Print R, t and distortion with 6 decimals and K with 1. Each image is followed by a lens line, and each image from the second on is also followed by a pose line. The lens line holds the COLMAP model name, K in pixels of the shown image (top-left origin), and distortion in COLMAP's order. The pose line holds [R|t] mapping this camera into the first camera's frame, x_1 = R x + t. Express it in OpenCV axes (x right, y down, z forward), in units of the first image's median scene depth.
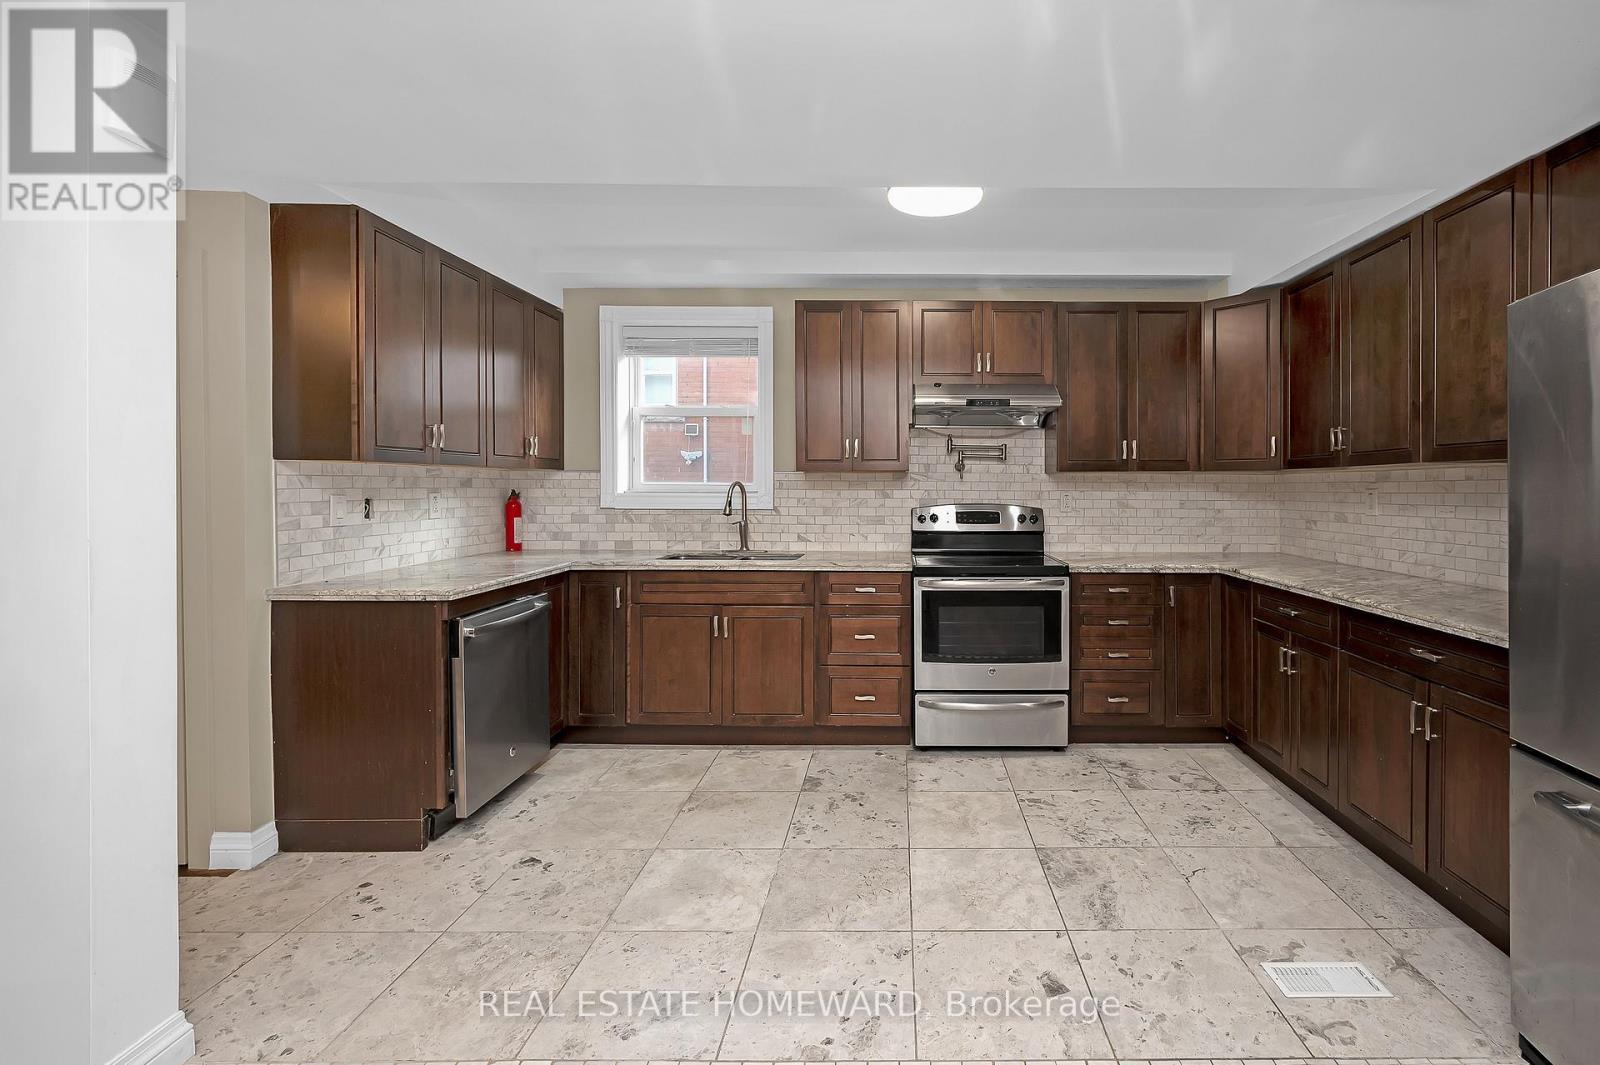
lens RADIAL K [[685.3, 0, 901.7], [0, 685.3, 514.8], [0, 0, 1]] dist [0.000289, -0.000594]
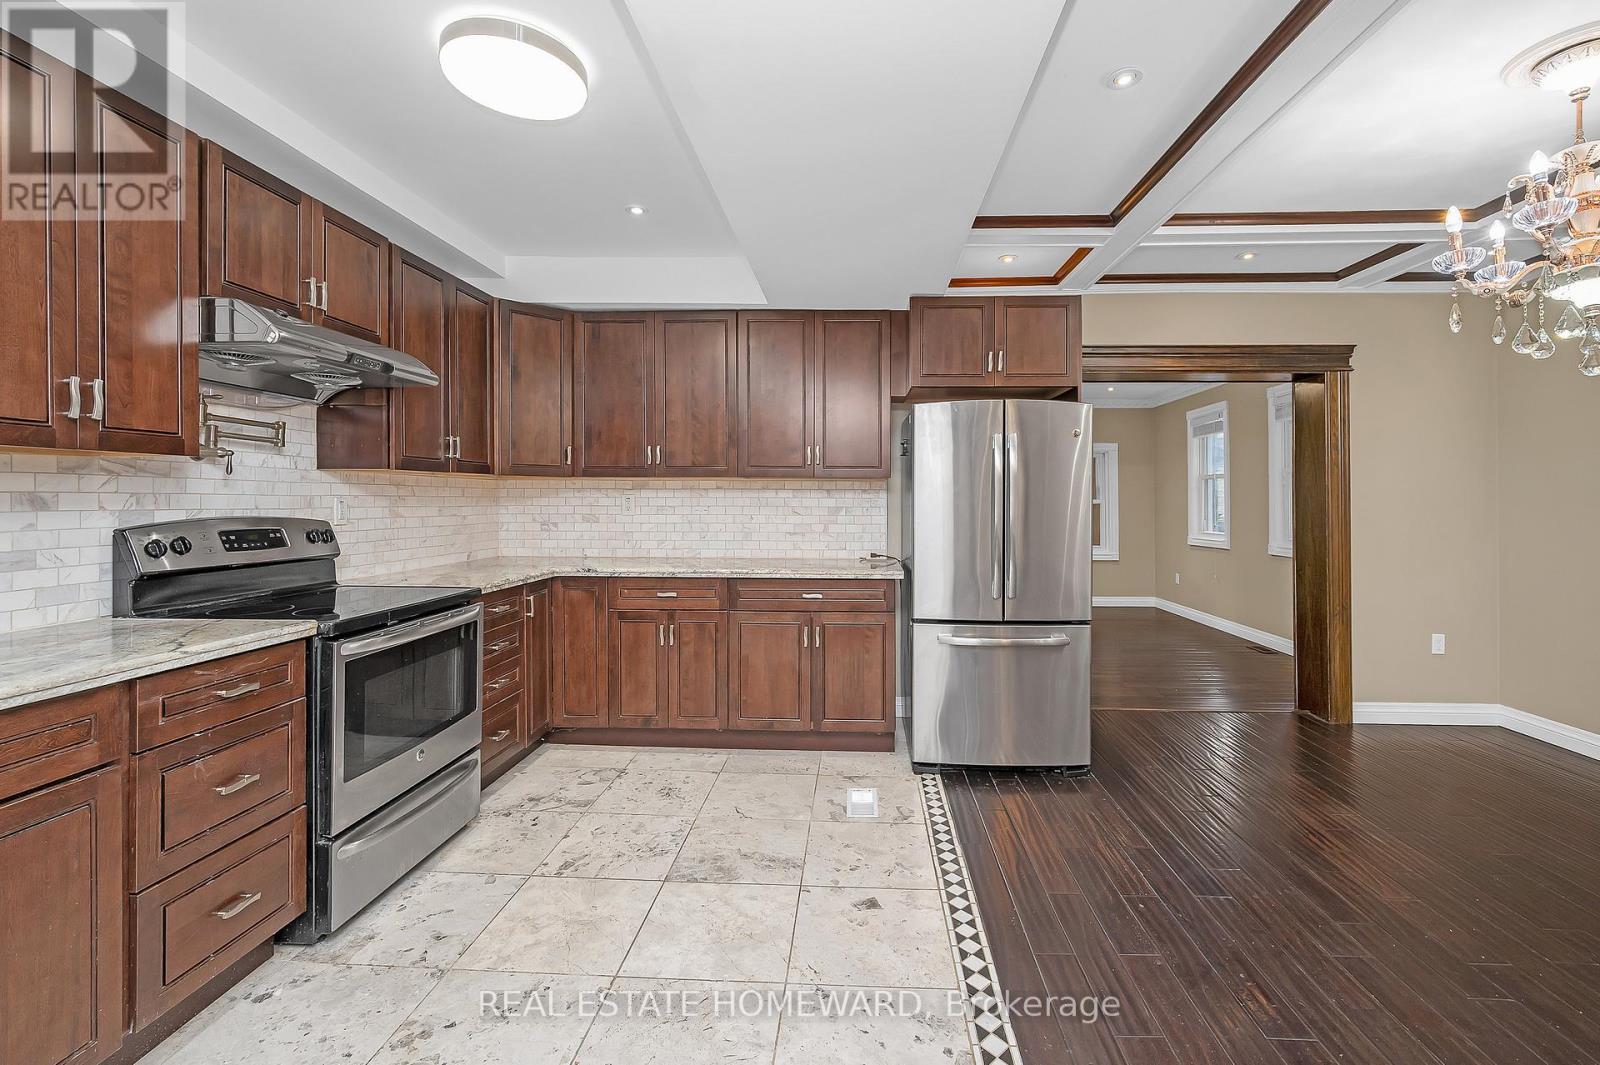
lens RADIAL K [[685.3, 0, 831.4], [0, 685.3, 502.9], [0, 0, 1]] dist [0.000289, -0.000594]
pose [[0.049596, -0.007446, 0.998742, -0.523948], [0.036192, 0.999329, 0.005653, -0.014772], [-0.998113, 0.035866, 0.049832, 0.522972]]
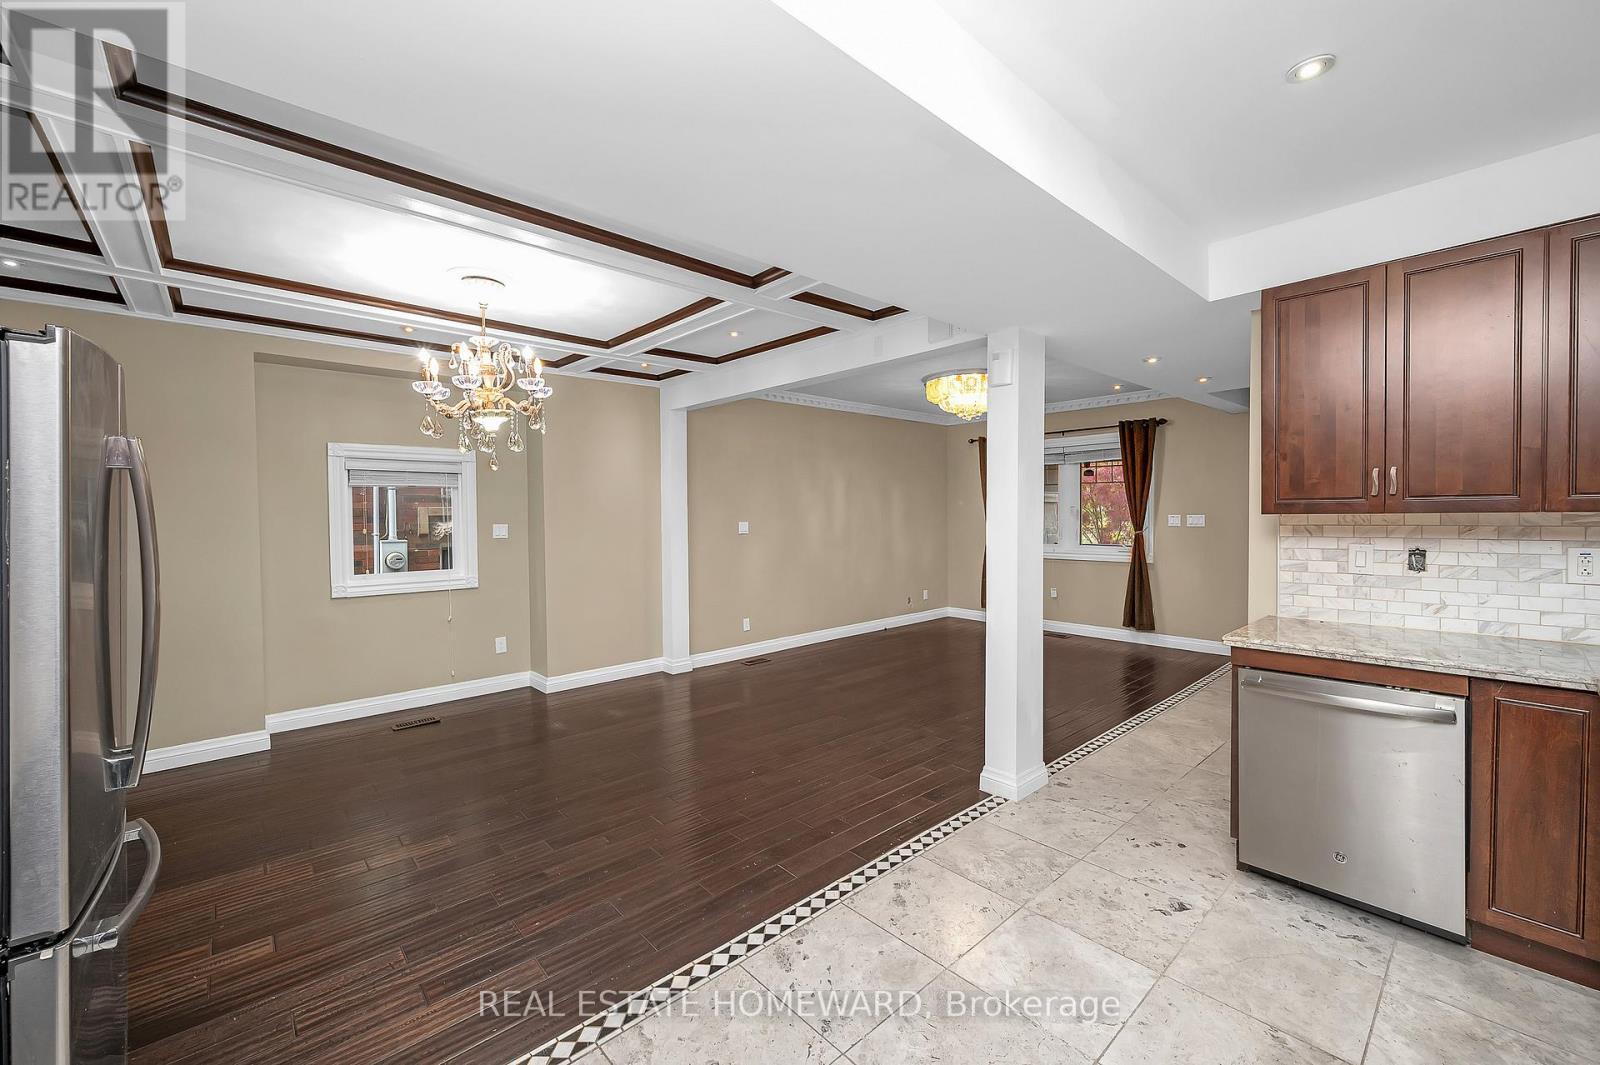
lens RADIAL K [[629.6, 0, 808.4], [0, 629.6, 530.8], [0, 0, 1]] dist [-0.008243, 0.000542]
pose [[-0.746627, 0.021329, -0.664901, 0.342531], [-0.020908, 0.998240, 0.055499, -0.067136], [0.664915, 0.055339, -0.744867, 0.920465]]
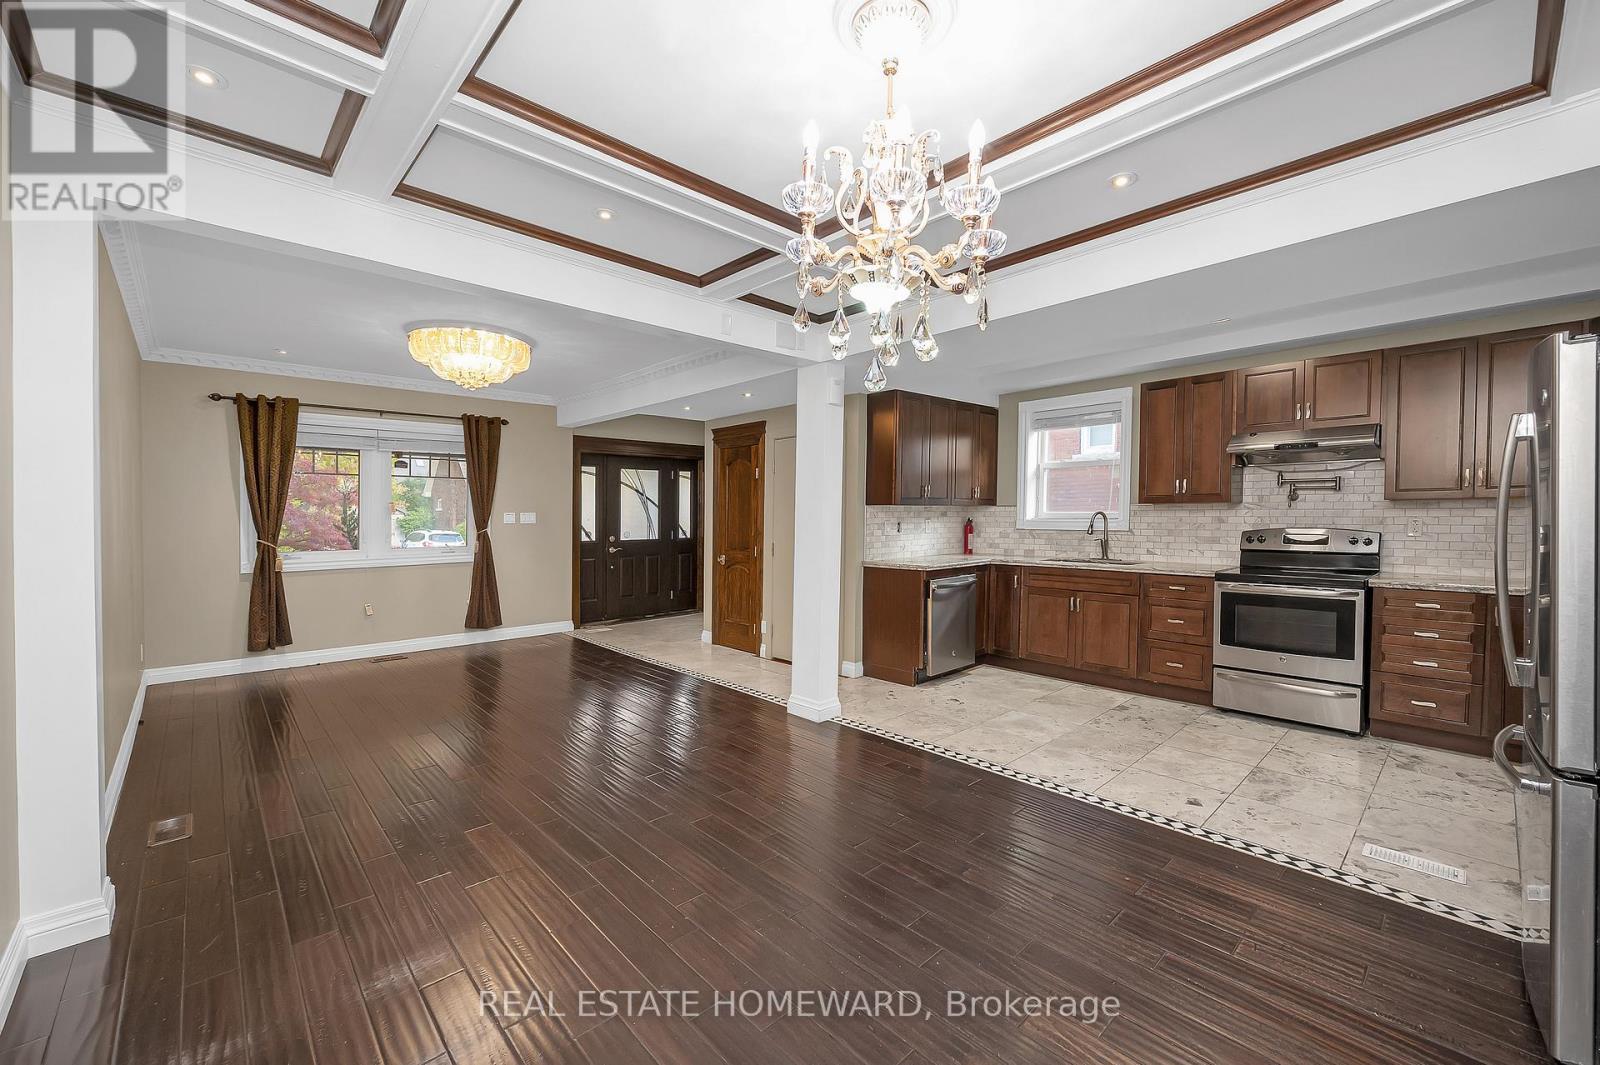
lens RADIAL K [[647.4, 0, 794.9], [0, 647.4, 539.9], [0, 0, 1]] dist [-0.005103, 0.001044]
pose [[0.664064, 0.021581, -0.747364, 0.405036], [-0.021094, 0.999726, 0.010125, 0.013942], [0.747378, 0.009041, 0.664338, -0.454264]]
